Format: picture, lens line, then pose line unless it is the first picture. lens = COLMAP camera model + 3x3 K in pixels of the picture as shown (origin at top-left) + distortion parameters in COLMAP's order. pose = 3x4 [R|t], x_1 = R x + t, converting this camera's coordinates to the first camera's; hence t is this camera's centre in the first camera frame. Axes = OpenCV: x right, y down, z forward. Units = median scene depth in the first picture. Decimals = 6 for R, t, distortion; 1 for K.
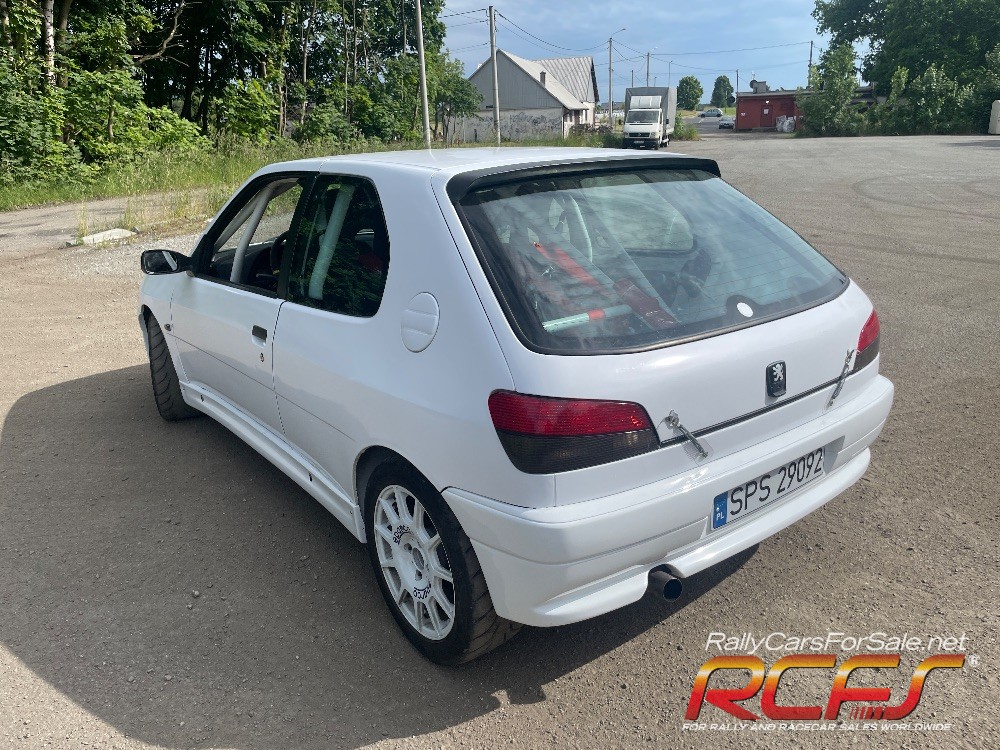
lens RADIAL K [[758.1, 0, 503.9], [0, 758.1, 370.9], [0, 0, 1]] dist [0.004822, -0.009280]
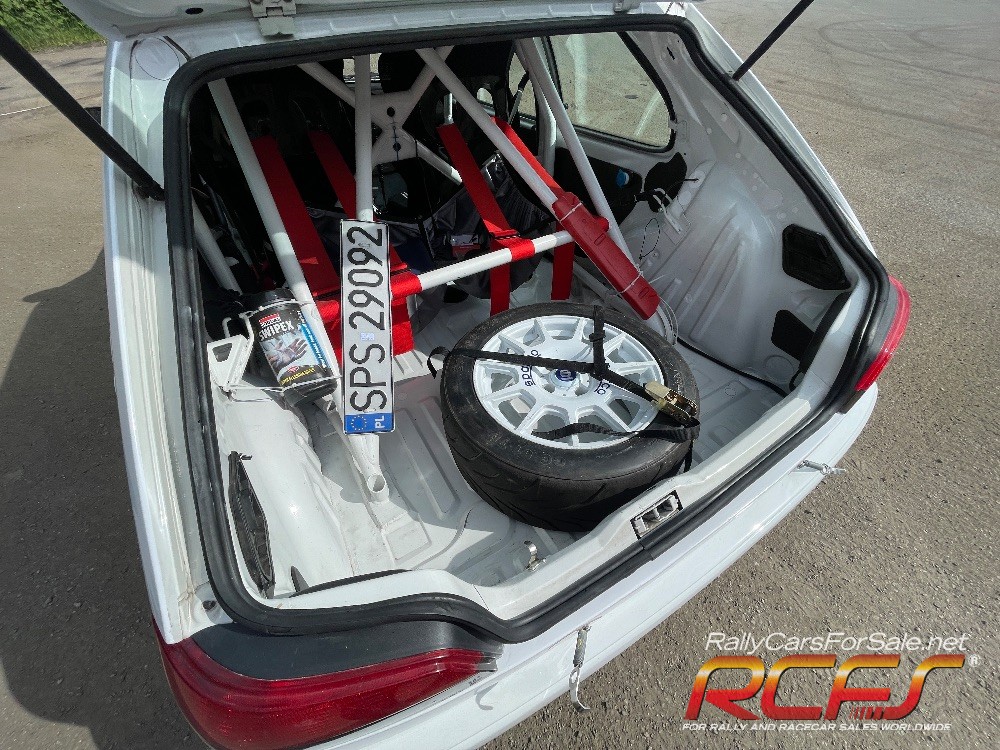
lens RADIAL K [[400.9, 0, 503.5], [0, 400.9, 374.6], [0, 0, 1]] dist [-0.002482, 0.000350]
pose [[0.993946, 0.092954, -0.058574, 0.039687], [-0.054366, 0.879384, 0.472999, -0.044800], [0.095476, -0.466951, 0.879114, 0.161240]]
